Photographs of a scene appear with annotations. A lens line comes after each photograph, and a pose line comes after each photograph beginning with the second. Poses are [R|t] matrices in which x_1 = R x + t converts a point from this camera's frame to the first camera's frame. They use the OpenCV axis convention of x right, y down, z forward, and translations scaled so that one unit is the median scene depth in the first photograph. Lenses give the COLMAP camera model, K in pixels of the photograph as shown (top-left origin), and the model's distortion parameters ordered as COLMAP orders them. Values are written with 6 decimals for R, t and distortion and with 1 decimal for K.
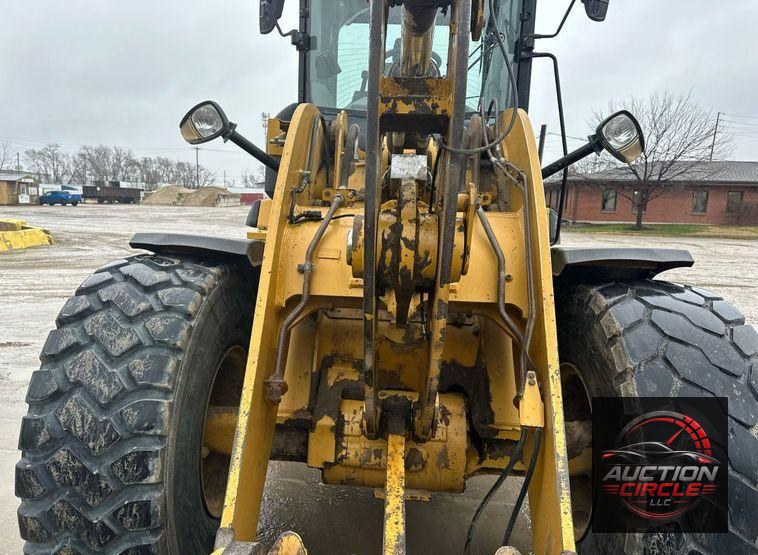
lens RADIAL K [[457.3, 0, 379.0], [0, 457.3, 277.5], [0, 0, 1]] dist [0.050658, -0.000841]
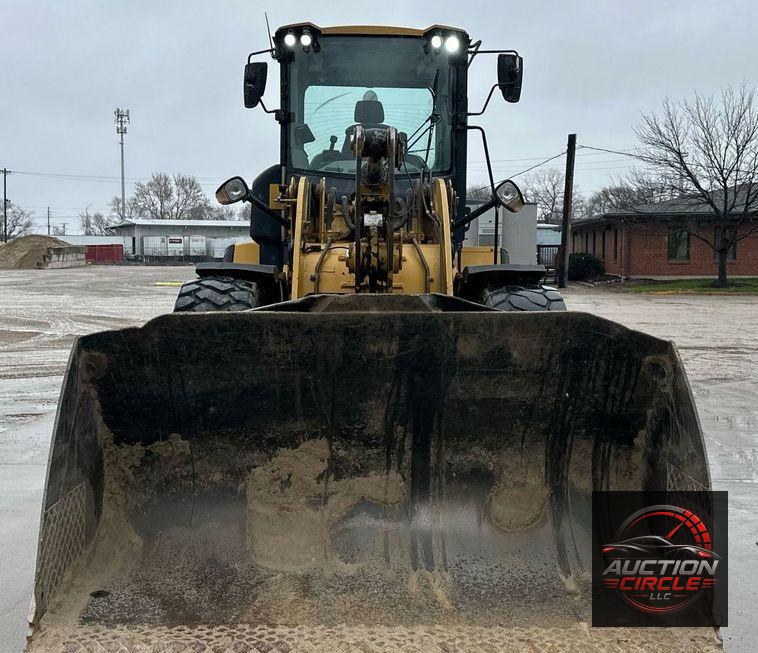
lens RADIAL K [[1511.0, 0, 379.0], [0, 1511.0, 326.5], [0, 0, 1]] dist [0.222374, -0.071798]
pose [[0.997333, -0.024702, 0.068677, -0.268561], [0.033410, 0.991122, -0.128688, 0.765863], [-0.064889, 0.130639, 0.989304, -3.922827]]
